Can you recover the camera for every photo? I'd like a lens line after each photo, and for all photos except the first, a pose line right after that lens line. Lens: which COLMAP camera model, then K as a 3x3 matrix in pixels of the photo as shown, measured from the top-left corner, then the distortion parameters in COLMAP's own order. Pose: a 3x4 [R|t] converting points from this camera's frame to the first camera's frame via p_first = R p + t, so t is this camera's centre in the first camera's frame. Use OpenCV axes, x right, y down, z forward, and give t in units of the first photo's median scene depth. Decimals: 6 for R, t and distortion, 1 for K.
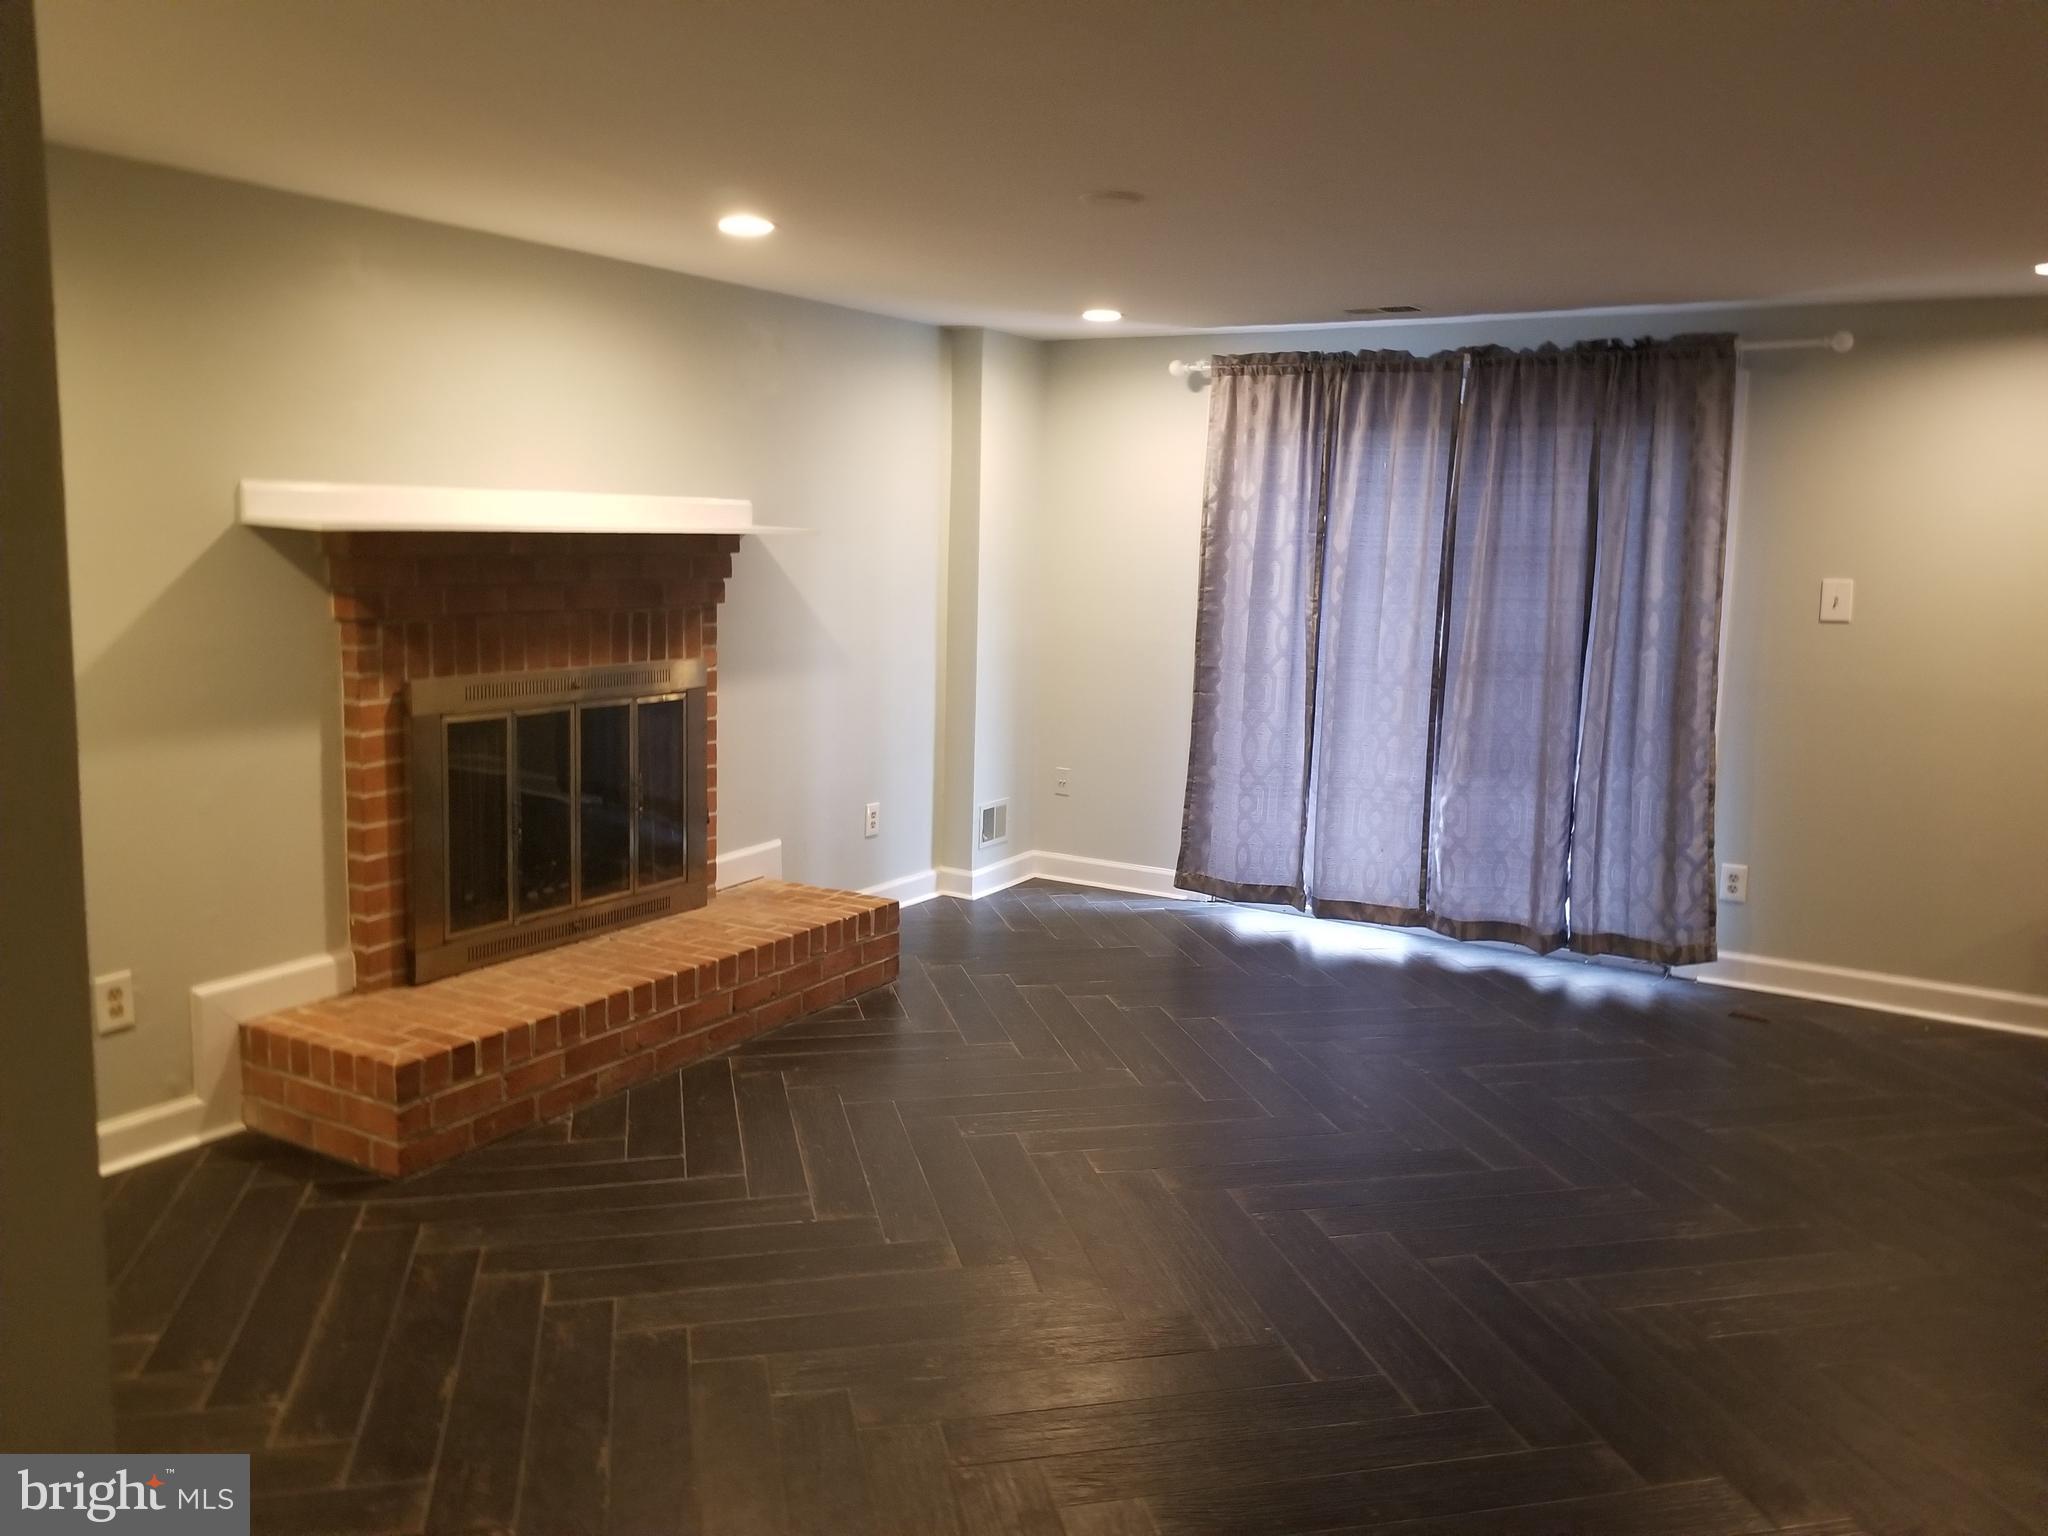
lens RADIAL K [[1547.2, 0, 1024.4], [0, 1547.2, 720.5], [0, 0, 1]] dist [-0.051309, -0.002610]
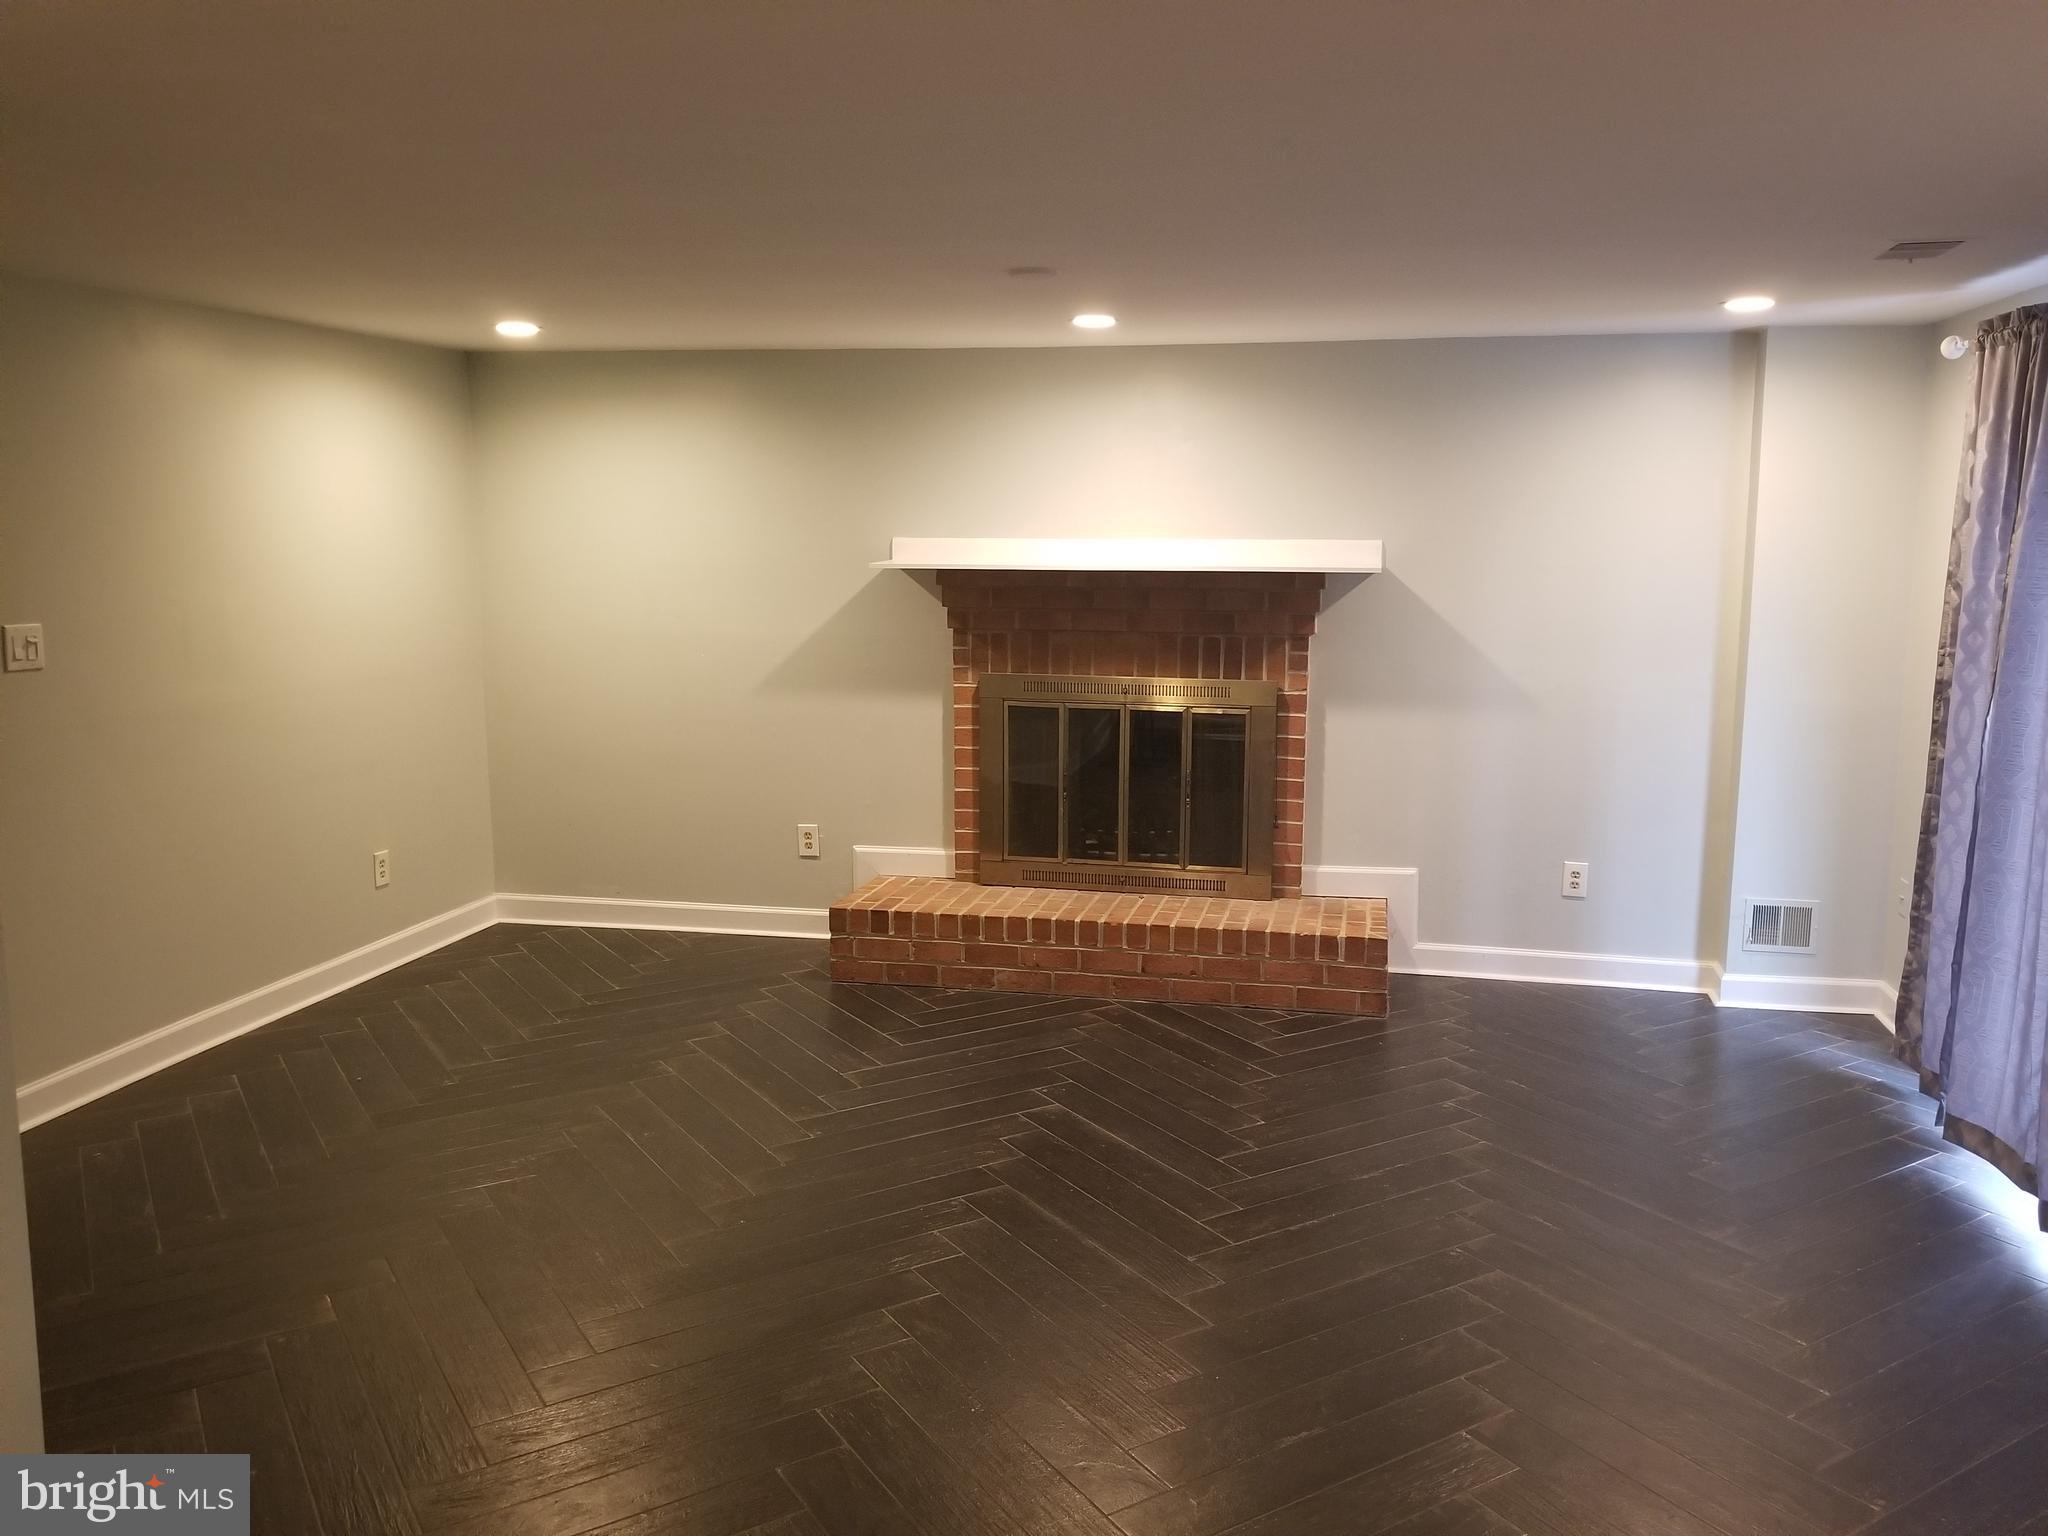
lens RADIAL K [[1637.1, 0, 1024.0], [0, 1637.1, 768.0], [0, 0, 1]] dist [-0.002116, -0.004379]
pose [[0.306099, 0.126689, -0.943532, 1.034348], [-0.109732, 0.989195, 0.097221, -0.087881], [0.945654, 0.073777, 0.316693, 0.534183]]
